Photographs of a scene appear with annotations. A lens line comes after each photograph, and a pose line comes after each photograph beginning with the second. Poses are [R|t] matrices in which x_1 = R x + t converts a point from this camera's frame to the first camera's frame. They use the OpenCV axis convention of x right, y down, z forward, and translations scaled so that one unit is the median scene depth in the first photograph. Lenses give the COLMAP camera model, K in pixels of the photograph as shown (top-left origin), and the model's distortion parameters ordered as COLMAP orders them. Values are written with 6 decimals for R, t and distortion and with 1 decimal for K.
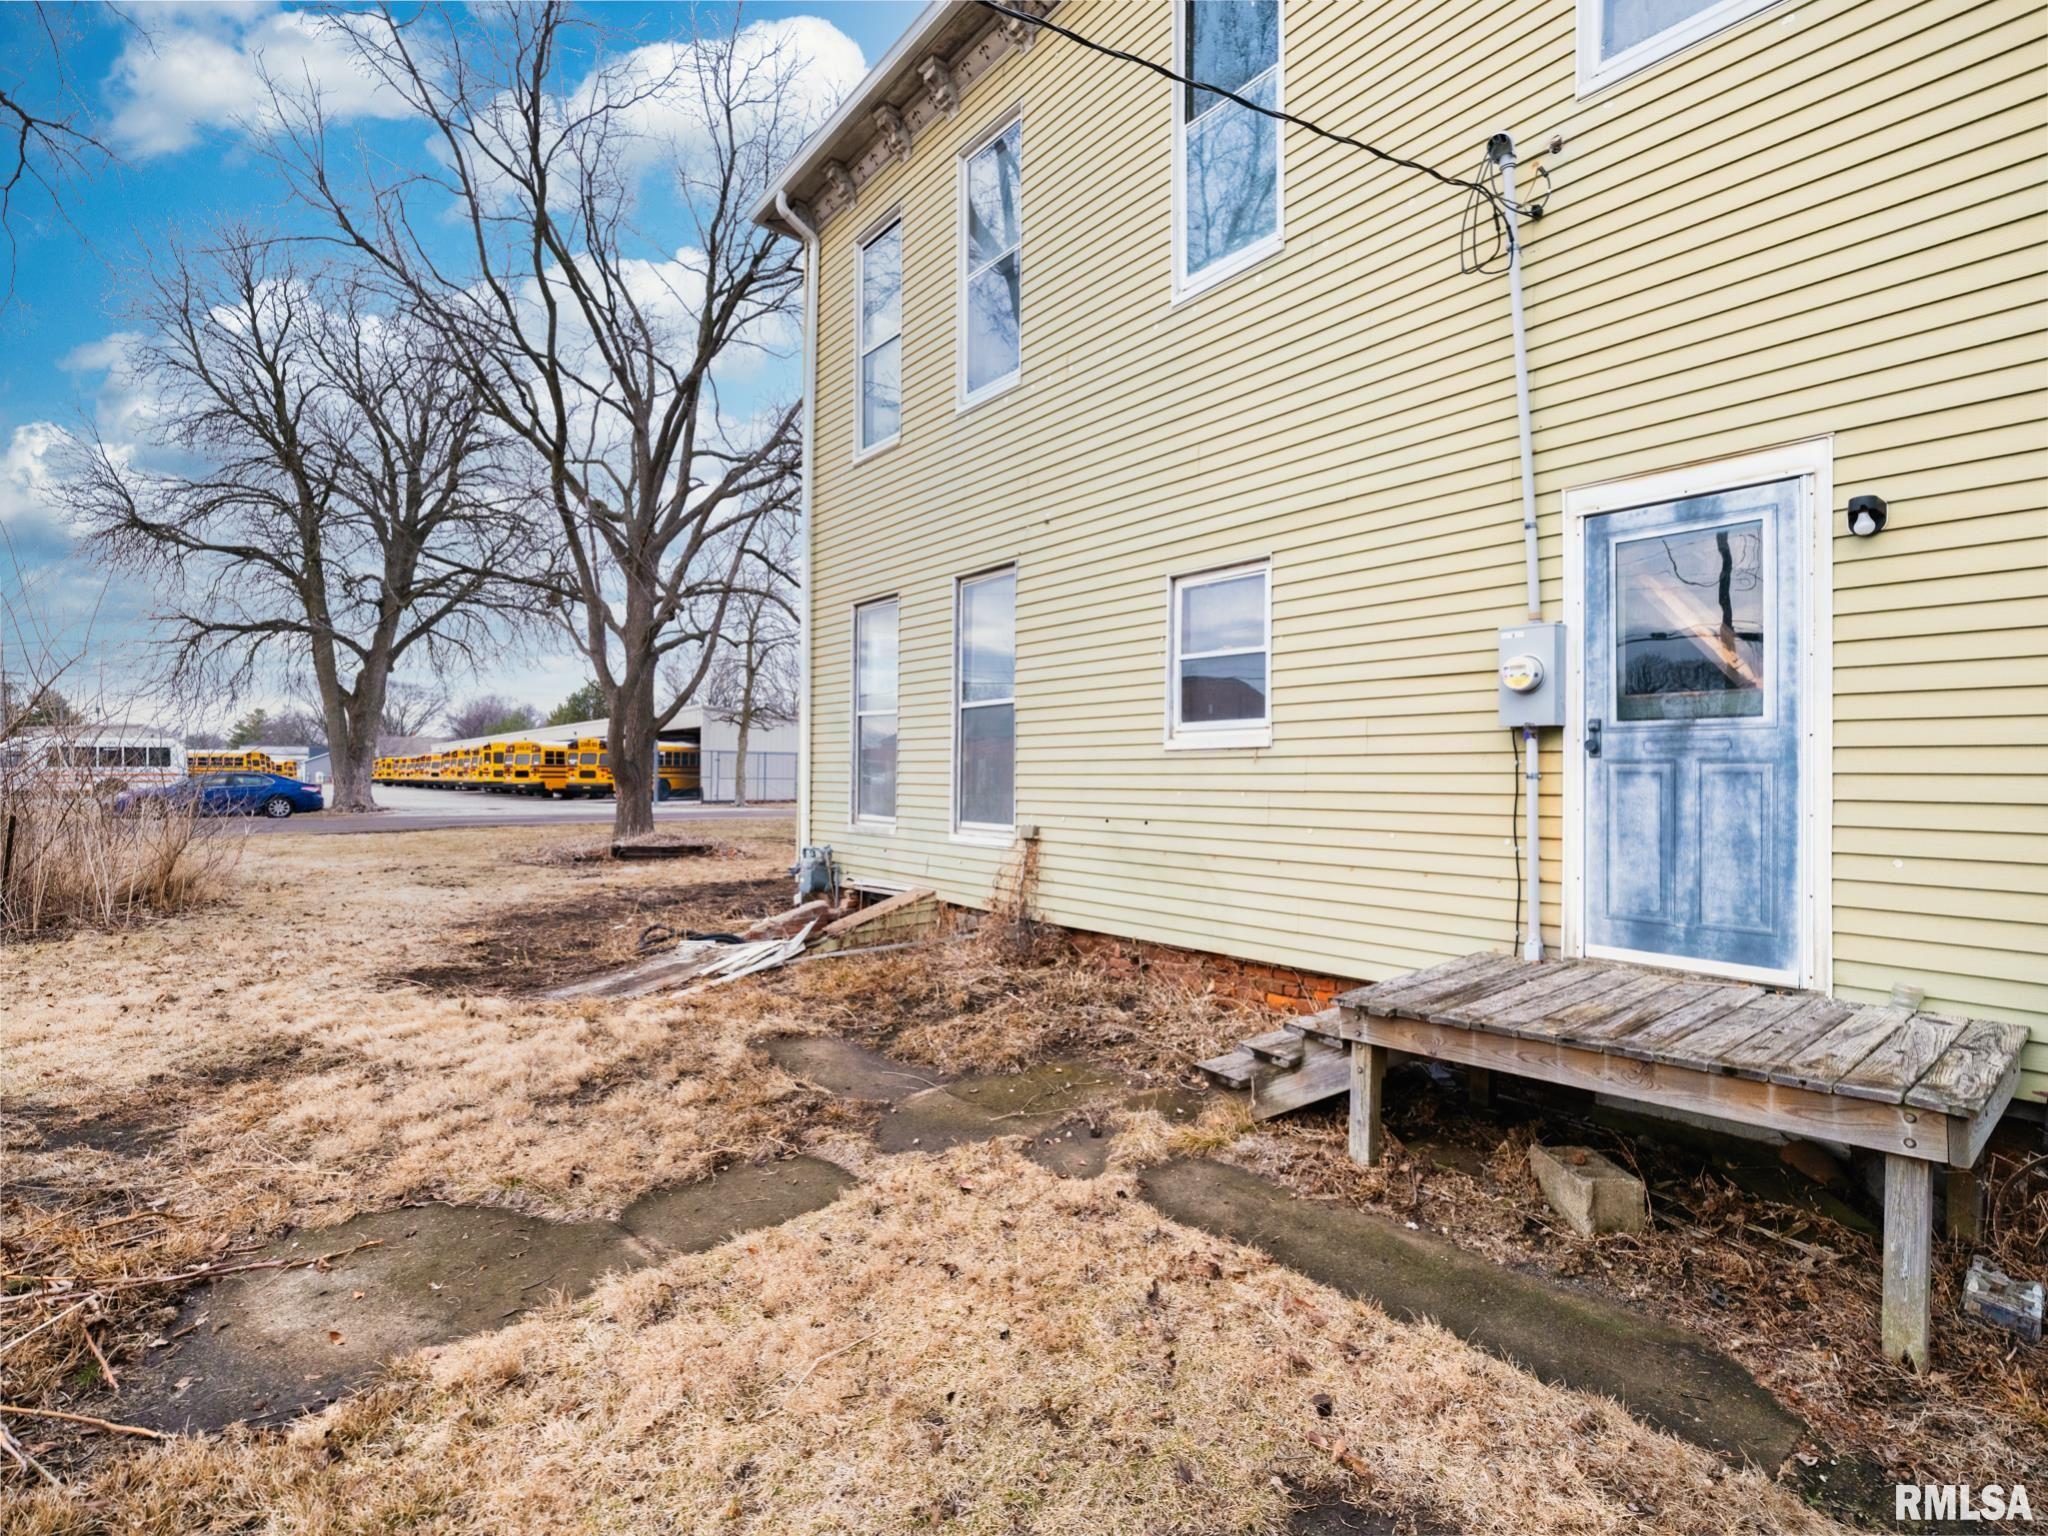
lens RADIAL K [[948.9, 0, 1037.3], [0, 948.9, 766.9], [0, 0, 1]] dist [-0.002383, 0.000335]
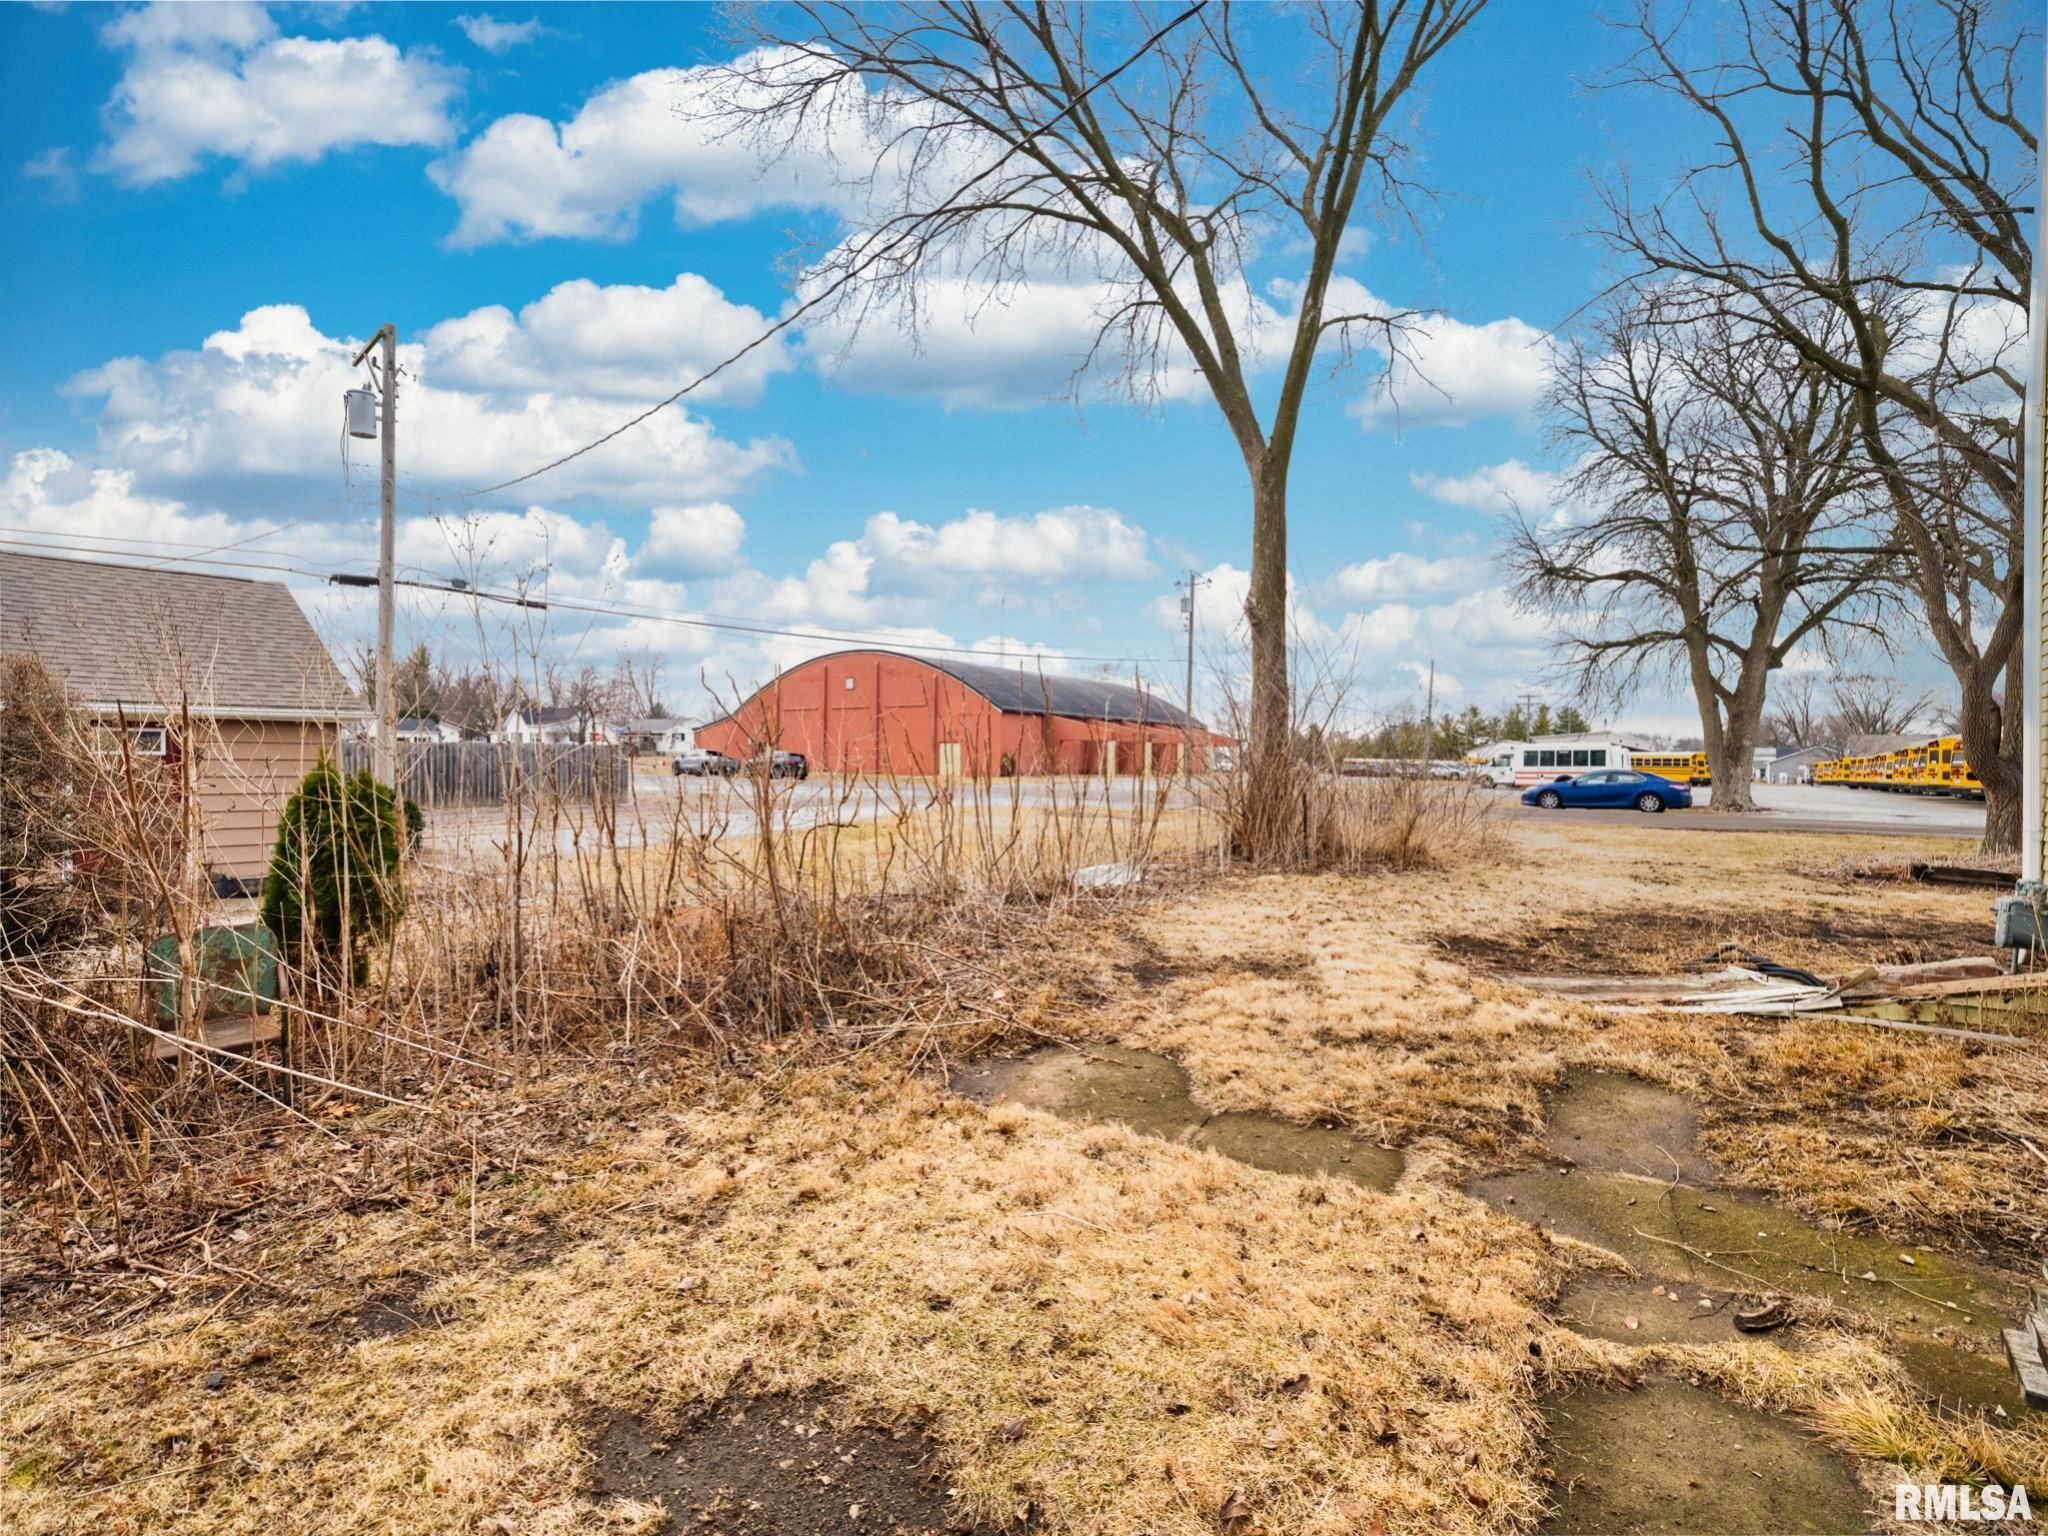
lens RADIAL K [[924.9, 0, 1024.0], [0, 924.9, 768.0], [0, 0, 1]] dist [-0.001965, 0.000454]
pose [[0.214368, 0.003456, -0.976747, 0.316137], [-0.003563, 0.999990, 0.002757, 0.007307], [0.976746, 0.002889, 0.214378, 0.221688]]
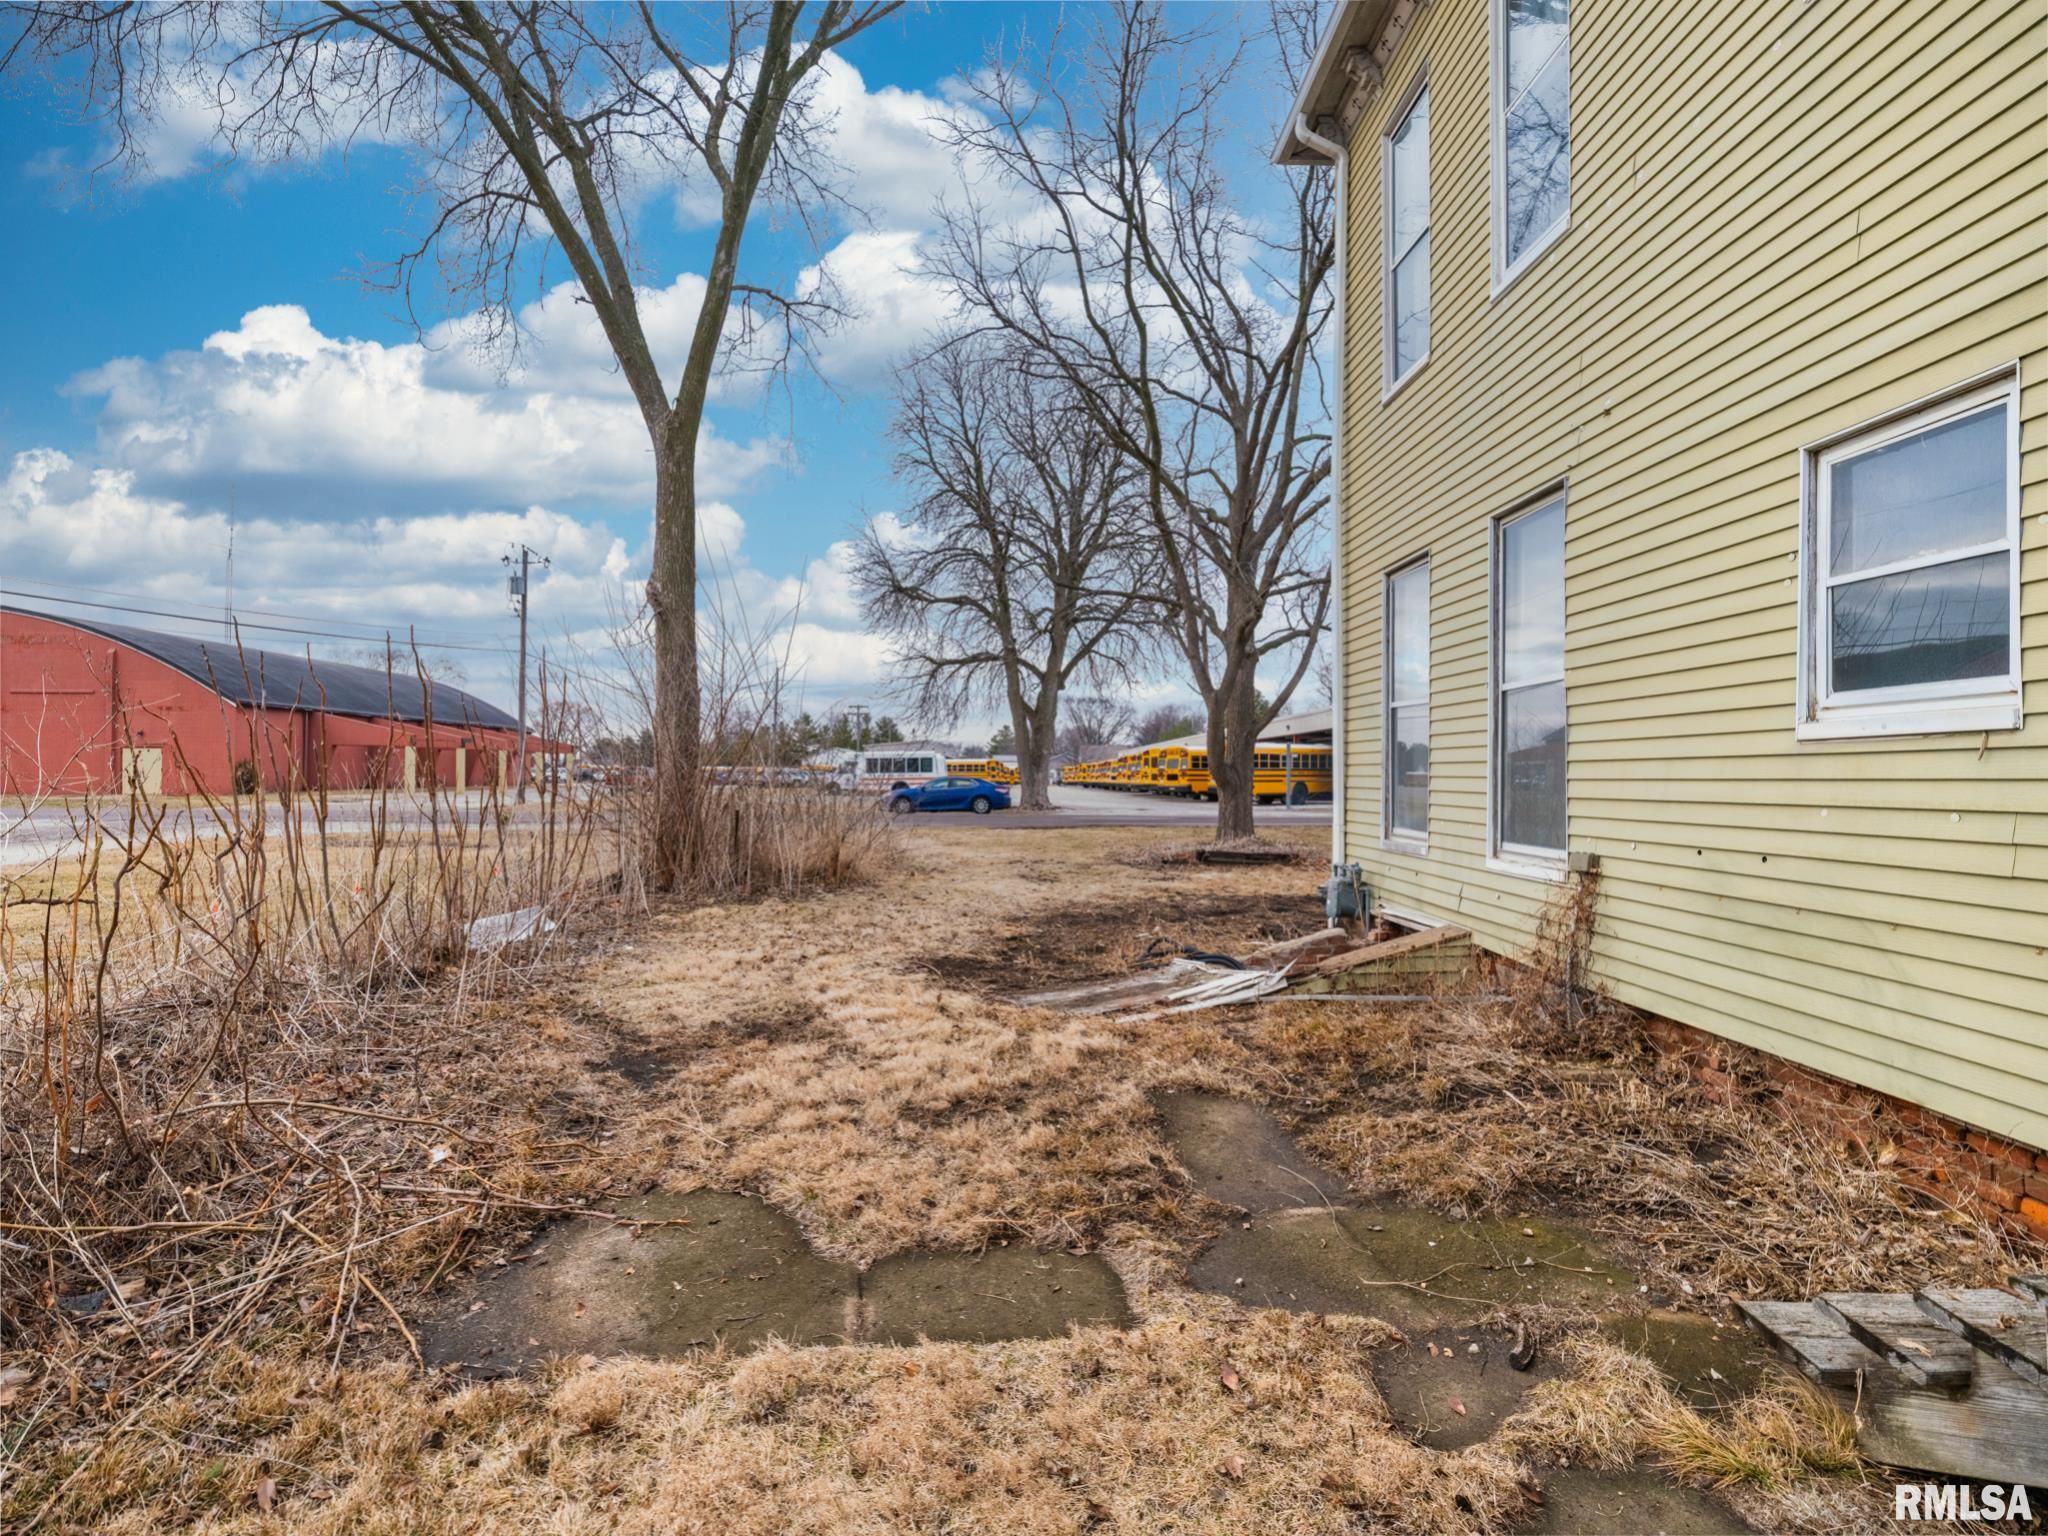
lens RADIAL K [[977.5, 0, 995.8], [0, 977.5, 767.3], [0, 0, 1]] dist [-0.003658, 0.001885]
pose [[0.762282, -0.008638, -0.647188, 0.121719], [0.007365, 0.999962, -0.004672, -0.001068], [0.647203, -0.001206, 0.762316, 0.165014]]
